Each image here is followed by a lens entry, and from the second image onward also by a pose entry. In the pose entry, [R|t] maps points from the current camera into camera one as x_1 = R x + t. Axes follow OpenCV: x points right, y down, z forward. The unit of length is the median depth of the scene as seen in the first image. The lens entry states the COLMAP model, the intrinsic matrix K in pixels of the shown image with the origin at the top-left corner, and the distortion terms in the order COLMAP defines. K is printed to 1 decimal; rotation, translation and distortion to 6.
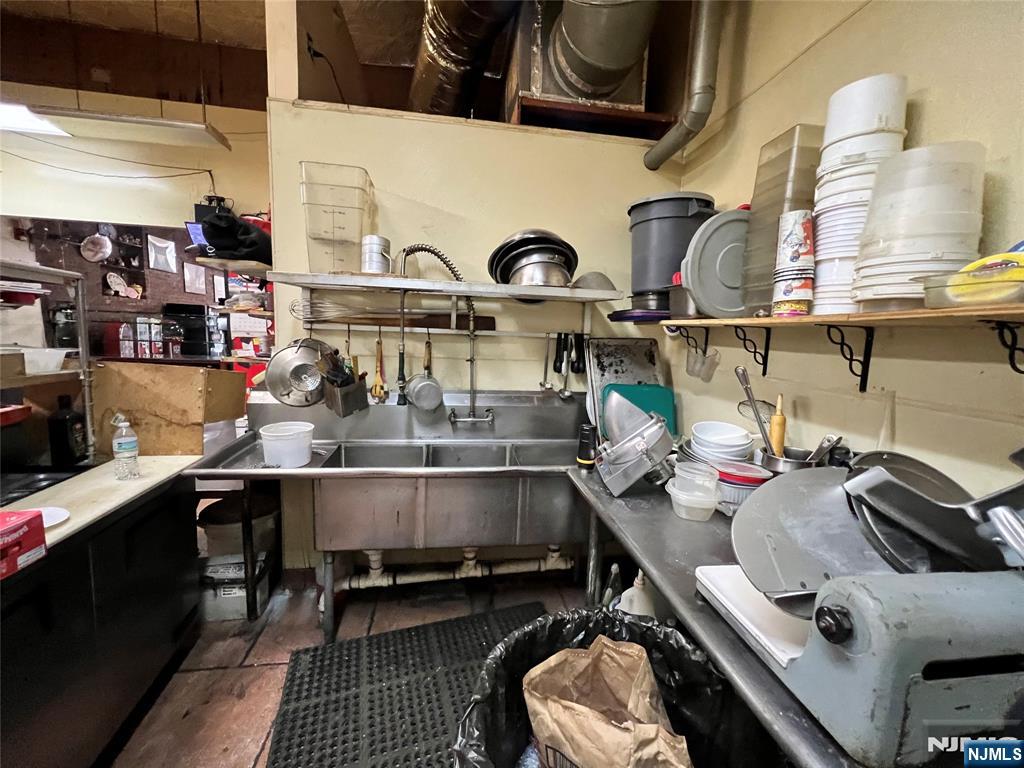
lens RADIAL K [[410.5, 0, 511.5], [0, 410.5, 386.9], [0, 0, 1]] dist [-0.005657, 0.000983]
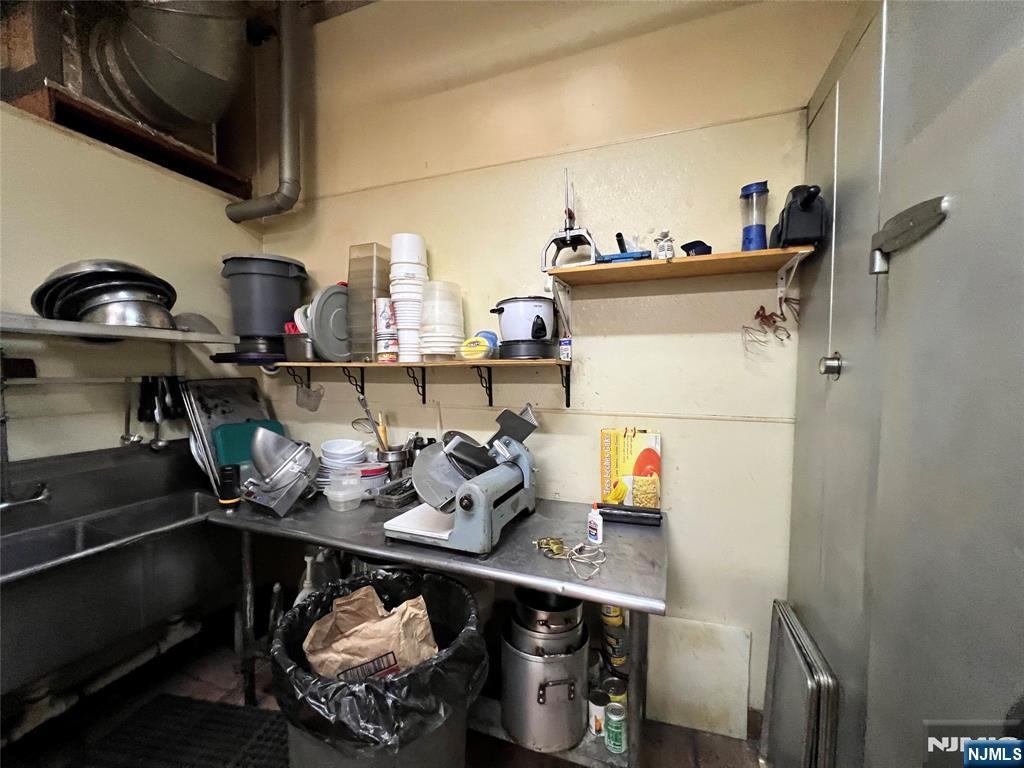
lens RADIAL K [[410.5, 0, 515.2], [0, 410.5, 386.8], [0, 0, 1]] dist [-0.005657, 0.000983]
pose [[0.480413, -0.066684, 0.874504, -0.340127], [0.131069, 0.991367, 0.003592, -0.011146], [-0.867193, 0.112894, 0.485006, -0.137777]]
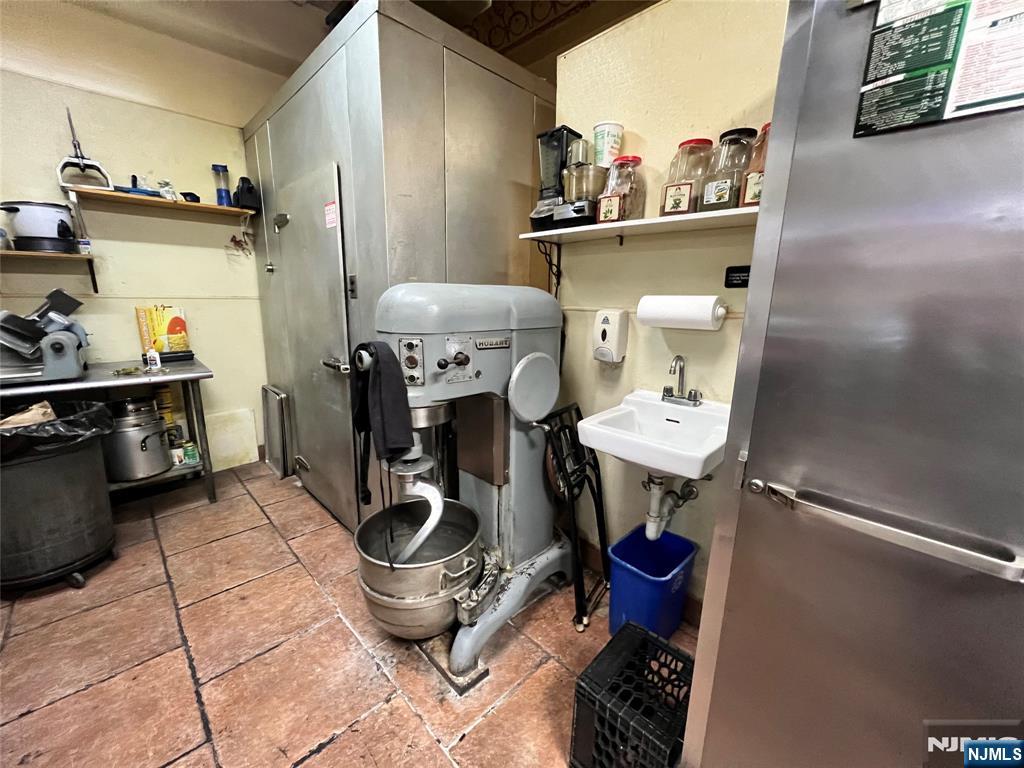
lens RADIAL K [[410.5, 0, 515.2], [0, 410.5, 385.7], [0, 0, 1]] dist [-0.005657, 0.000983]
pose [[-0.588066, -0.219005, 0.778598, -1.410516], [0.068662, 0.945650, 0.317854, 0.016453], [-0.805893, 0.240379, -0.541067, -0.064801]]
